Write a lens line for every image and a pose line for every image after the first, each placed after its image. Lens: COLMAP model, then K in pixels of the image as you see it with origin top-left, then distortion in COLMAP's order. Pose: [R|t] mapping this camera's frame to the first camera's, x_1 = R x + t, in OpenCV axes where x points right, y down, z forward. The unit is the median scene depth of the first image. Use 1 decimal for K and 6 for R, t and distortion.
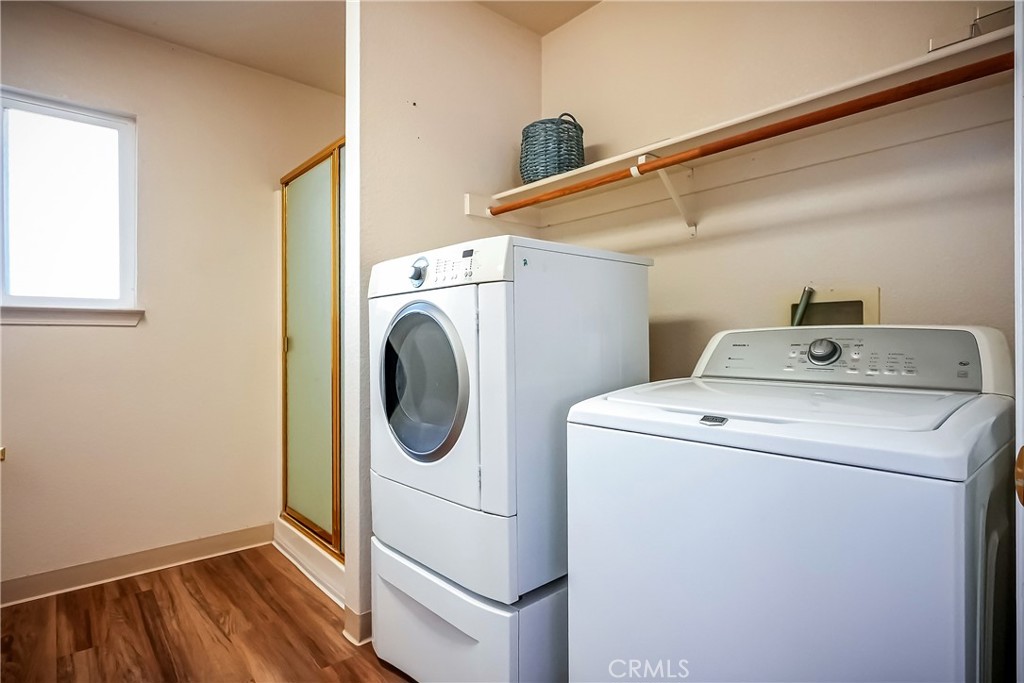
lens RADIAL K [[529.5, 0, 515.6], [0, 529.5, 336.9], [0, 0, 1]] dist [0.001738, 0.001131]
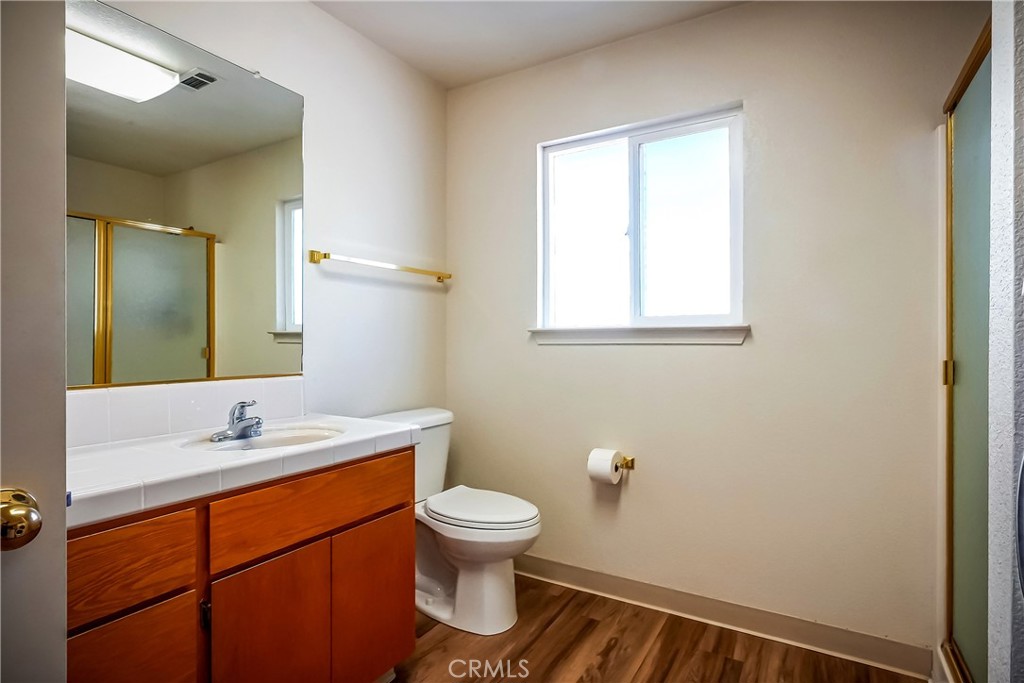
lens RADIAL K [[529.5, 0, 514.3], [0, 529.5, 346.1], [0, 0, 1]] dist [0.001738, 0.001131]
pose [[0.326502, 0.002493, -0.945193, -0.019441], [-0.003812, 0.999992, 0.001321, -0.018369], [0.945189, 0.003172, 0.326508, 0.386969]]
